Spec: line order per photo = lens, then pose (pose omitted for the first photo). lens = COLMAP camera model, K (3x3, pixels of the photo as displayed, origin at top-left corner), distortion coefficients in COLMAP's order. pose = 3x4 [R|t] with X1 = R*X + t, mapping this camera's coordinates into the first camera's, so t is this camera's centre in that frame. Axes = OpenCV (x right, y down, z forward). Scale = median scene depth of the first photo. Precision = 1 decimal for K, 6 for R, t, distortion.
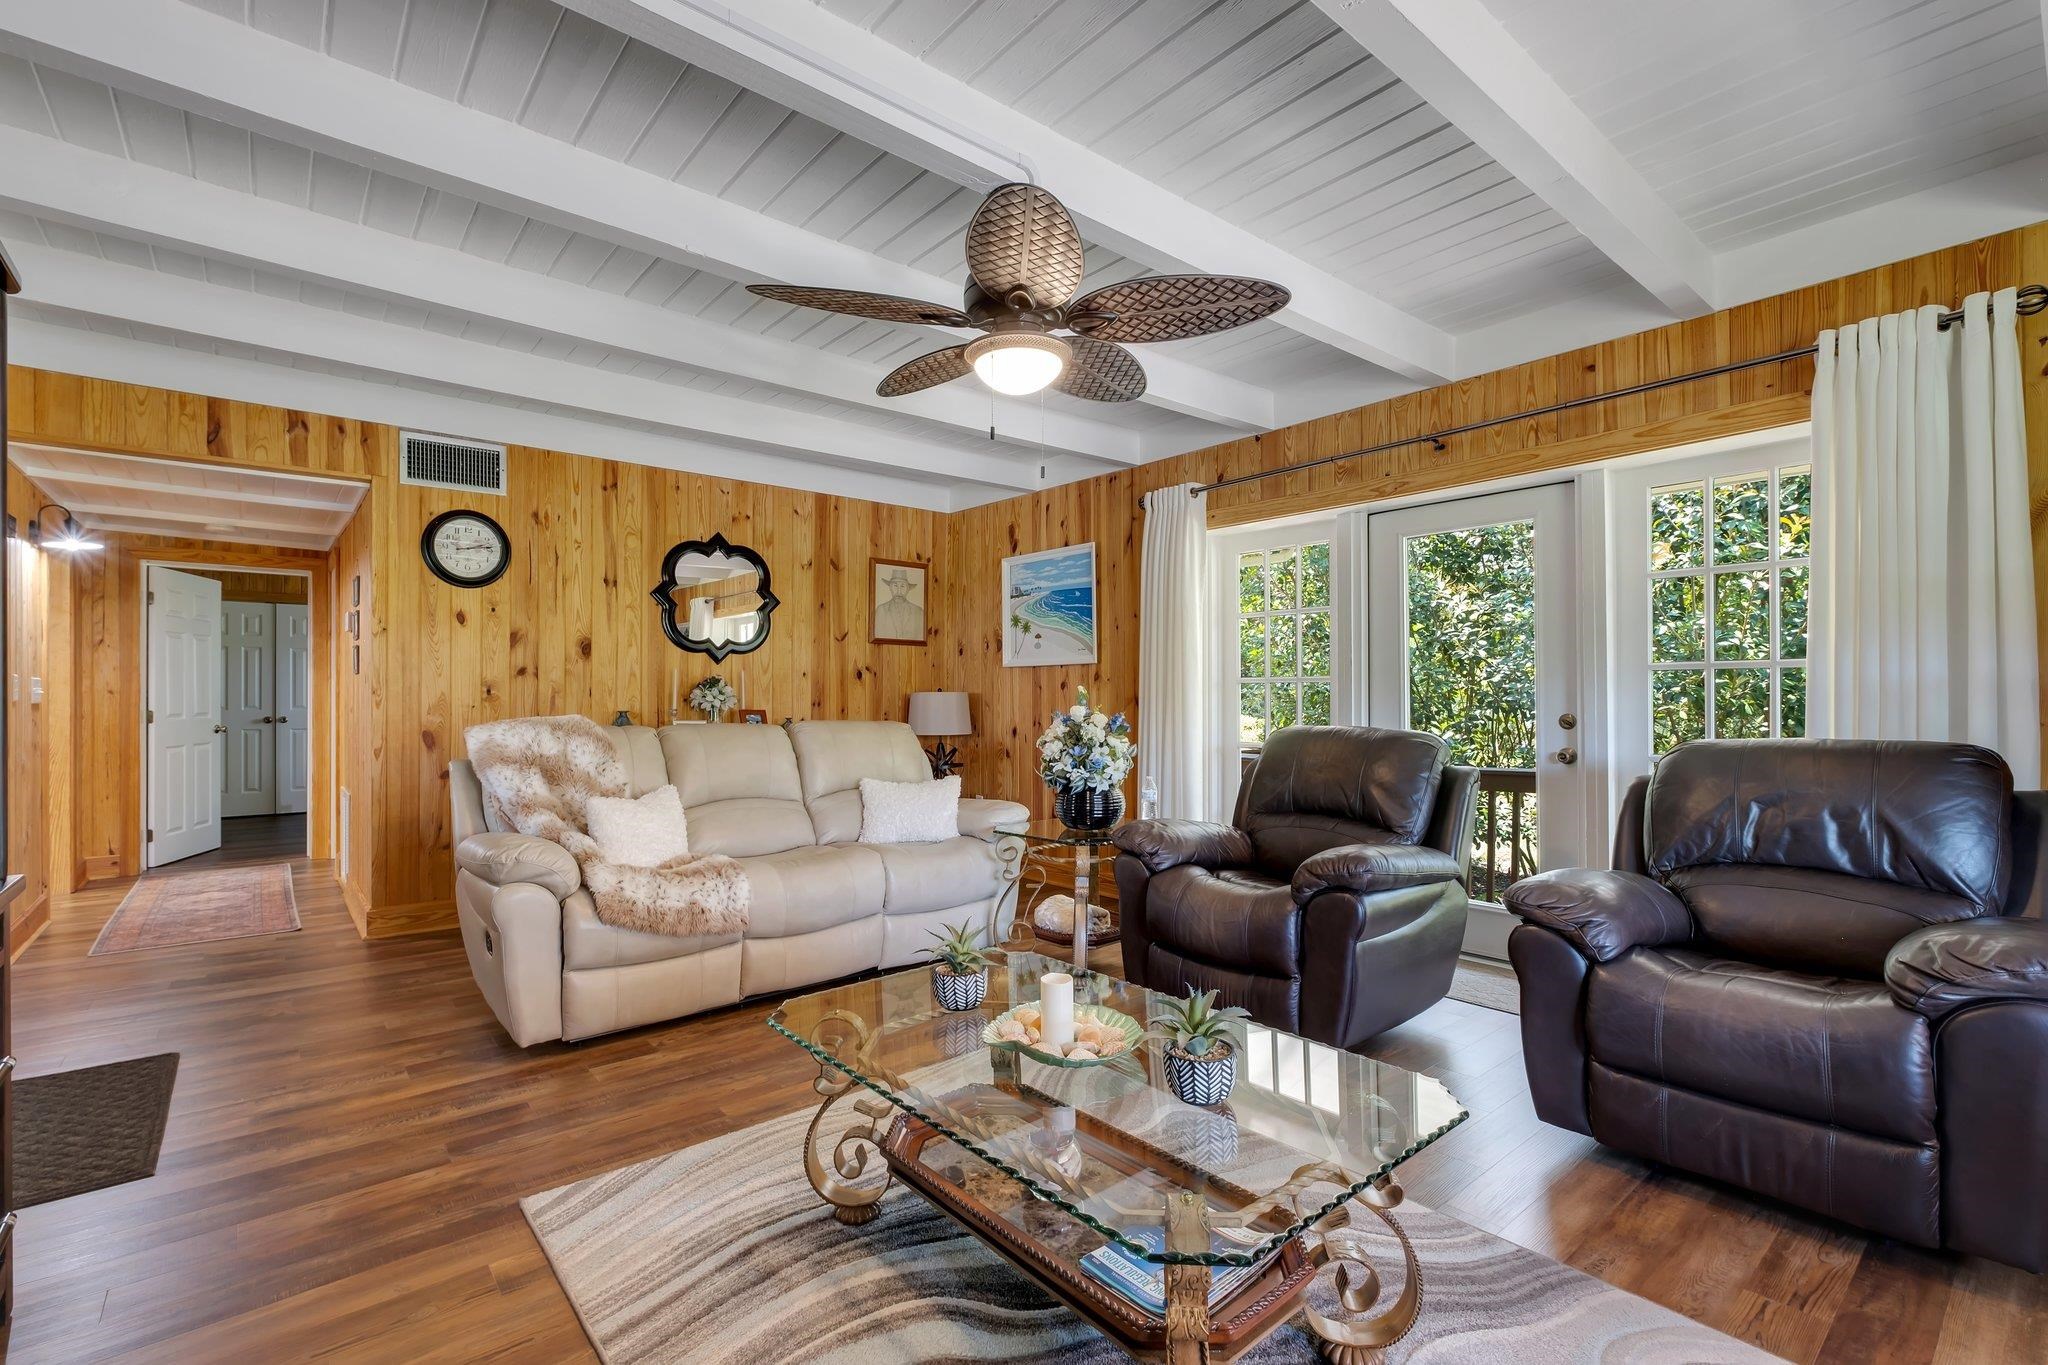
lens RADIAL K [[914.4, 0, 1017.3], [0, 914.4, 690.7], [0, 0, 1]] dist [-0.007279, 0.001704]
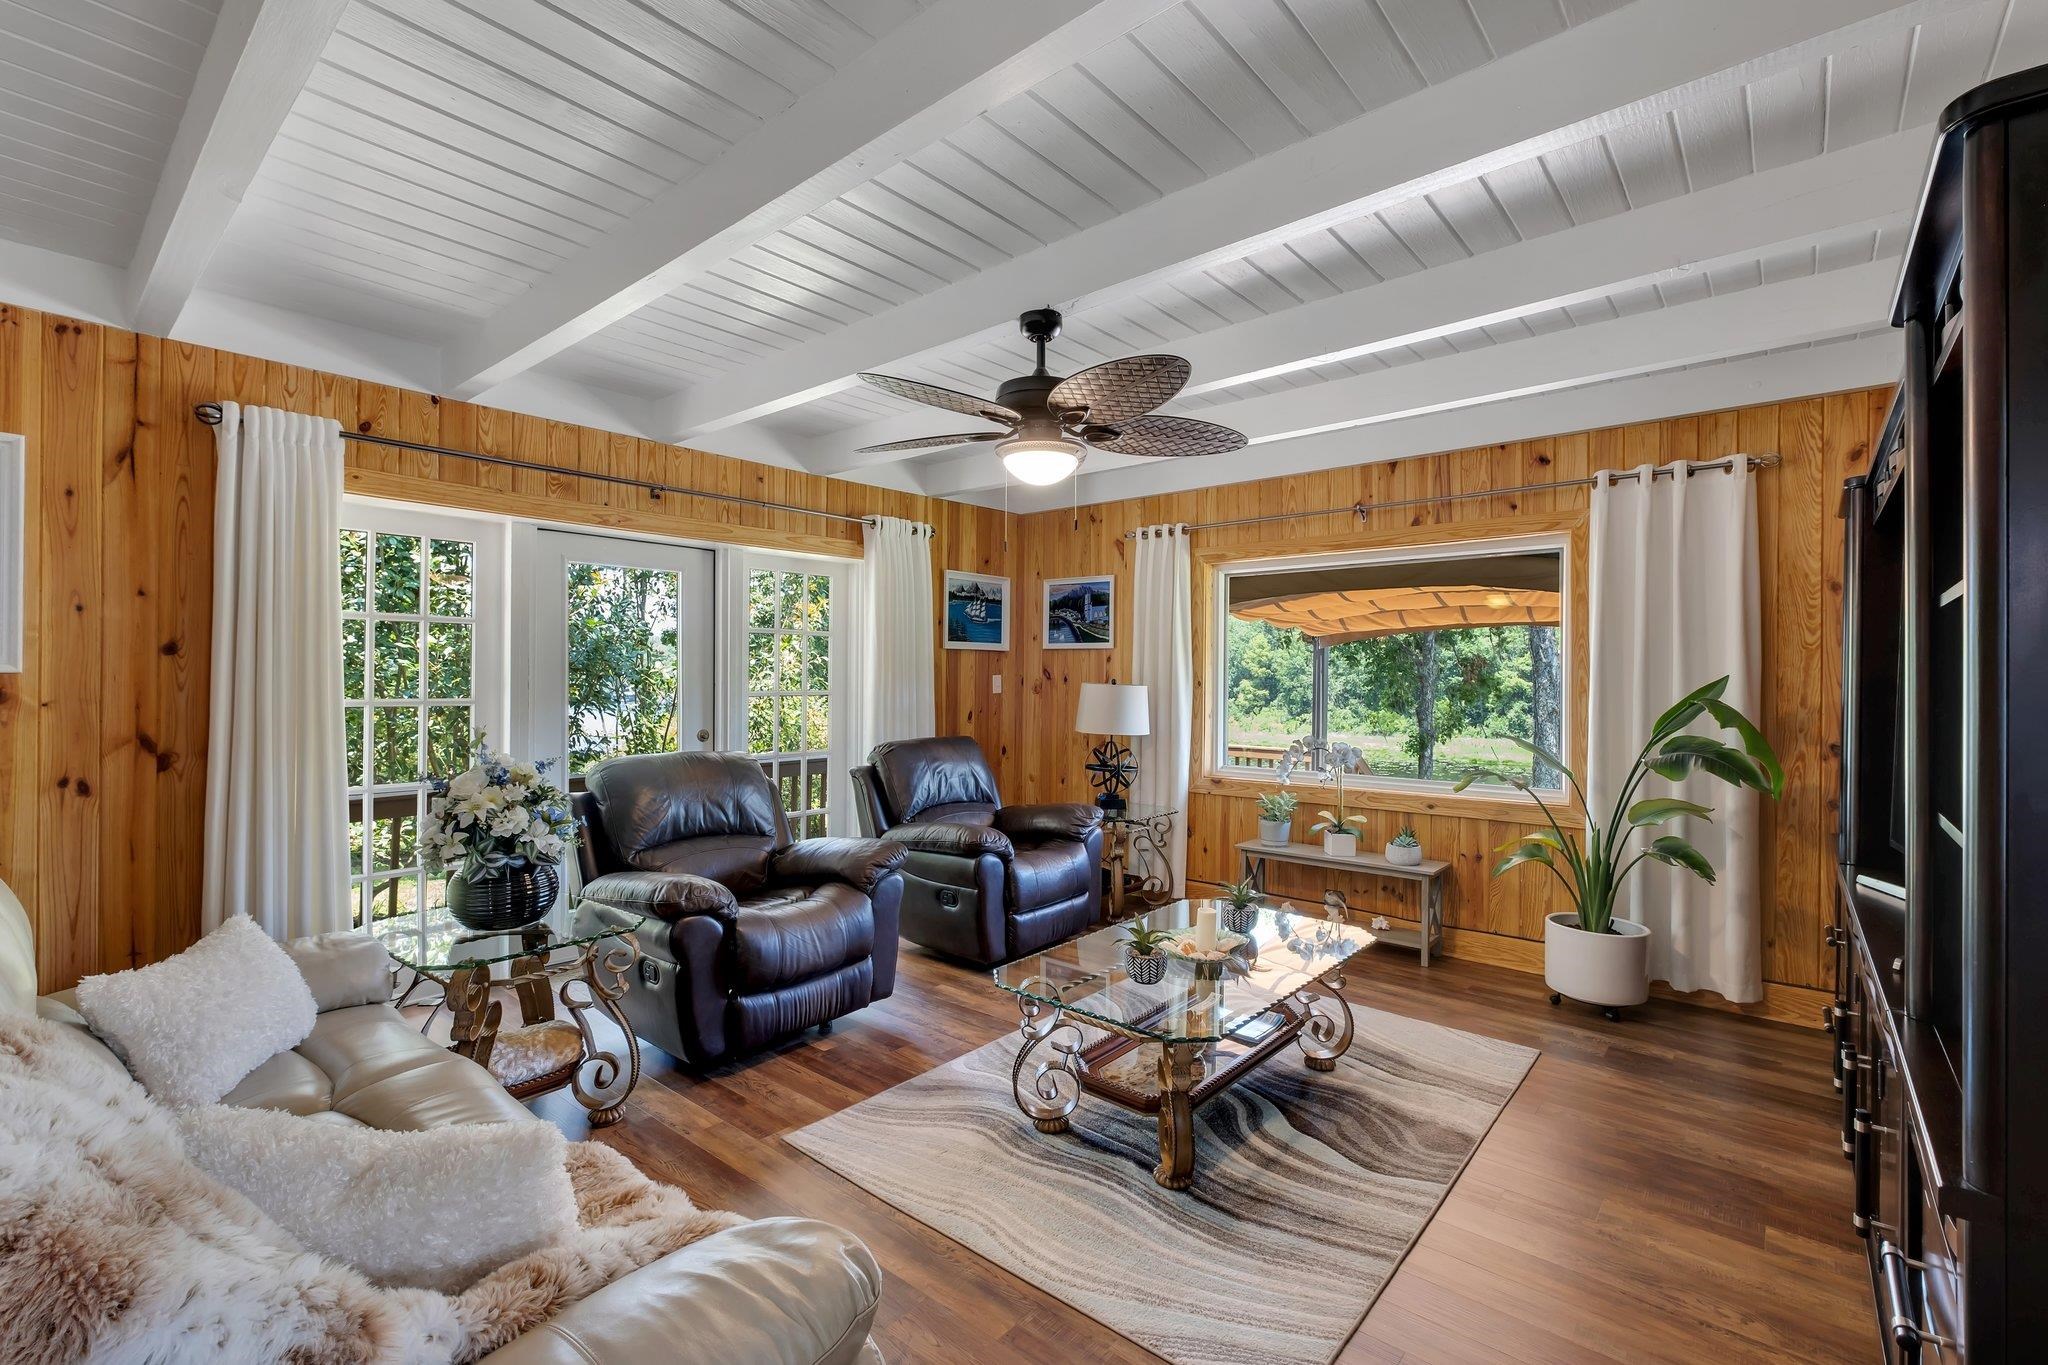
lens RADIAL K [[914.4, 0, 995.0], [0, 914.4, 682.7], [0, 0, 1]] dist [-0.007279, 0.001704]
pose [[-0.139667, 0.002665, 0.990195, -0.695990], [-0.011130, 0.999929, -0.004261, -0.037548], [-0.990136, -0.011616, -0.139627, 0.731734]]
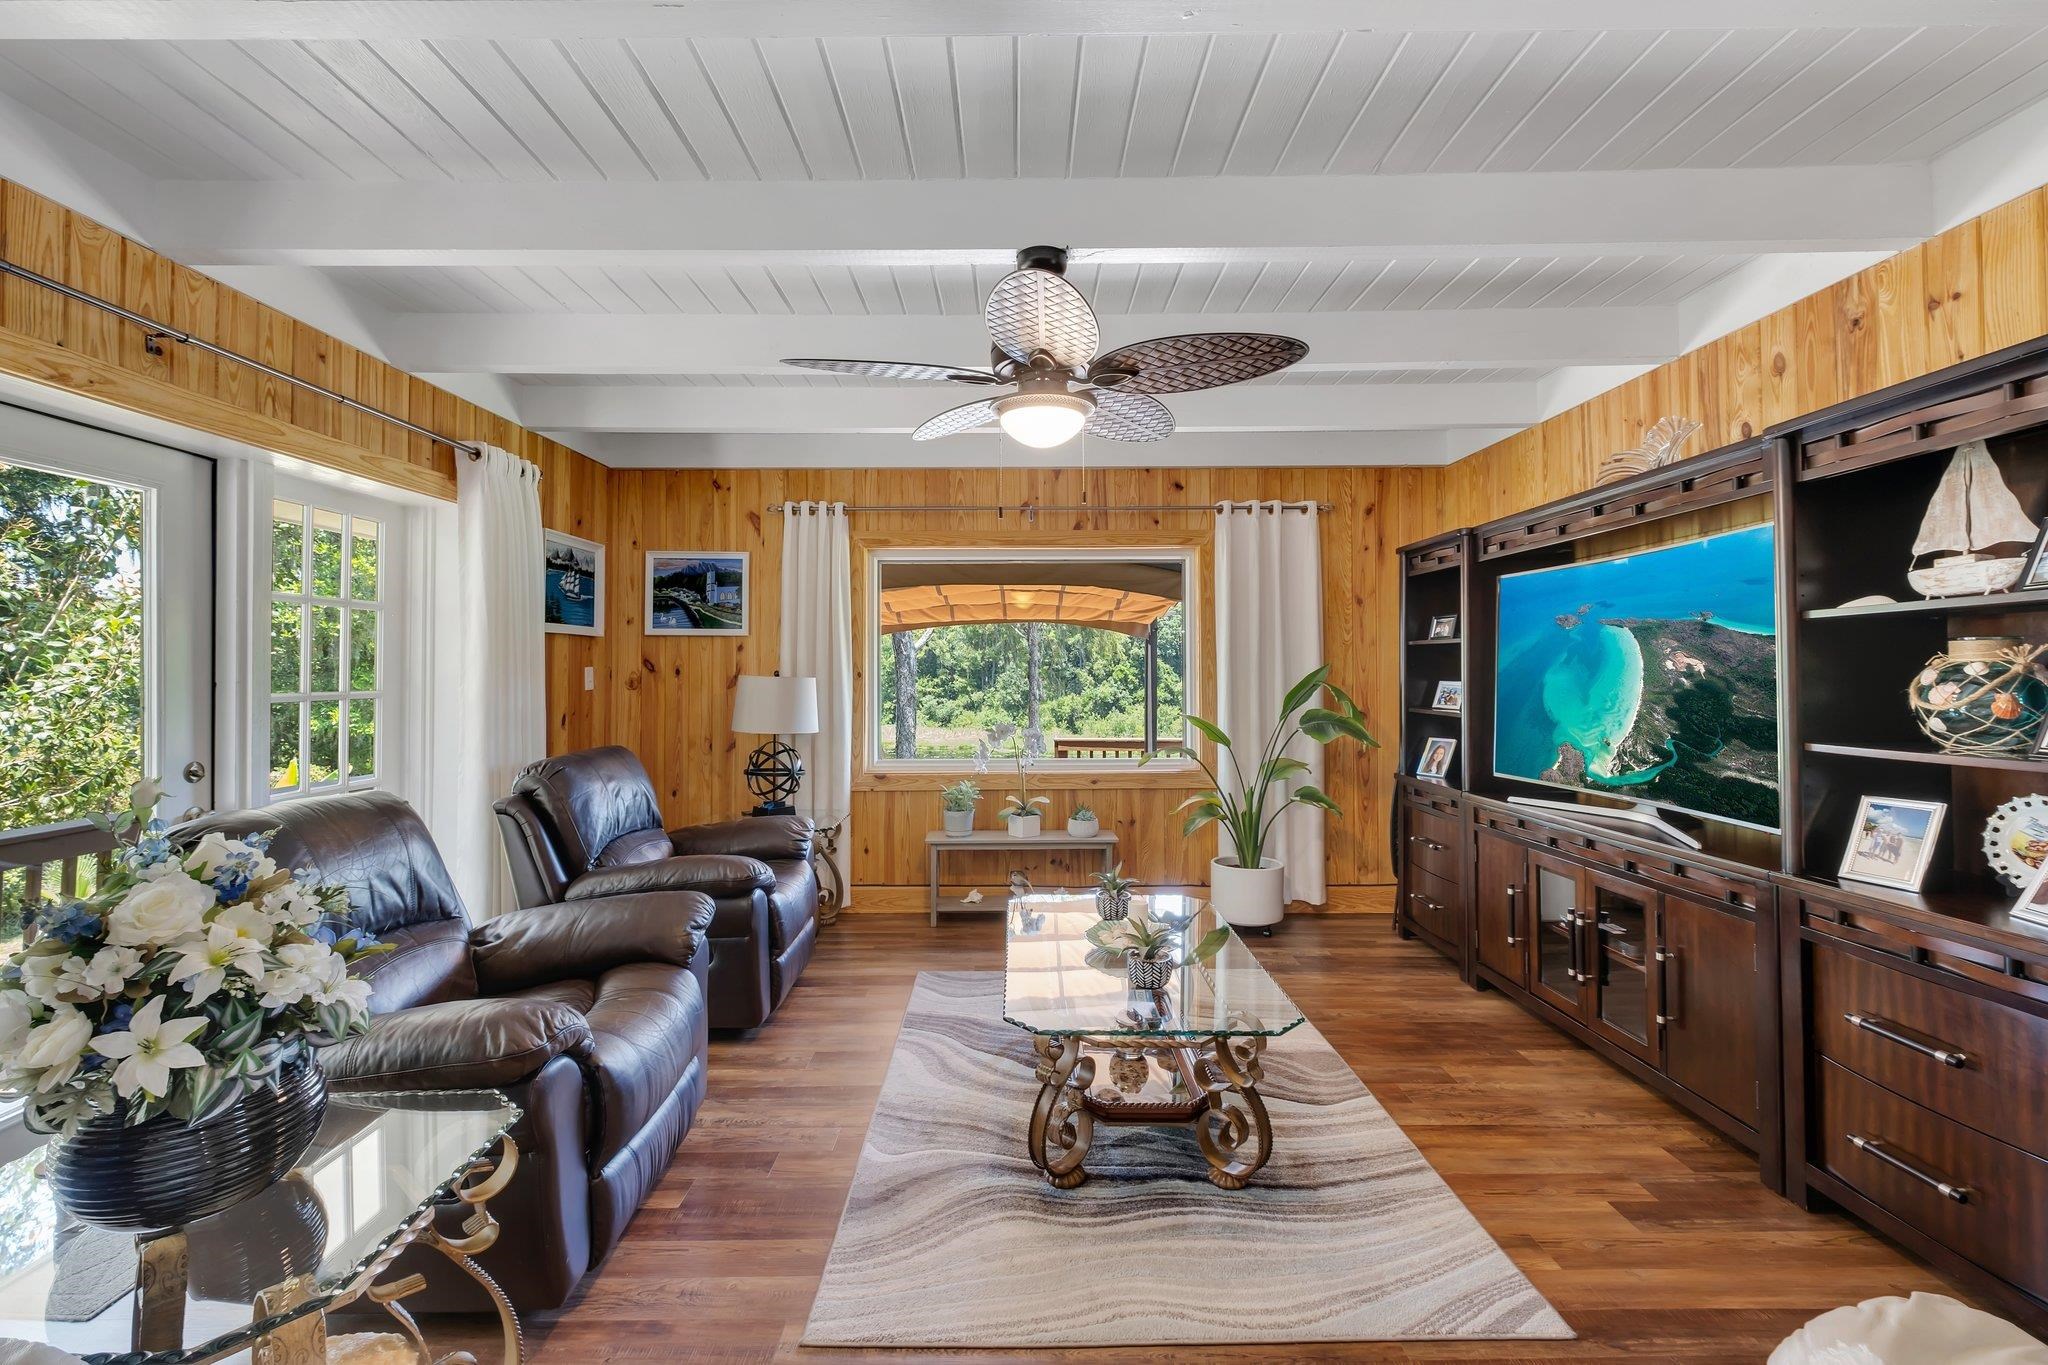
lens RADIAL K [[914.4, 0, 1027.9], [0, 914.4, 662.2], [0, 0, 1]] dist [-0.007279, 0.001704]
pose [[-0.767257, 0.017052, 0.641114, -0.387894], [0.005491, 0.999784, -0.020021, -0.035924], [-0.641317, -0.011841, -0.767185, 1.078272]]
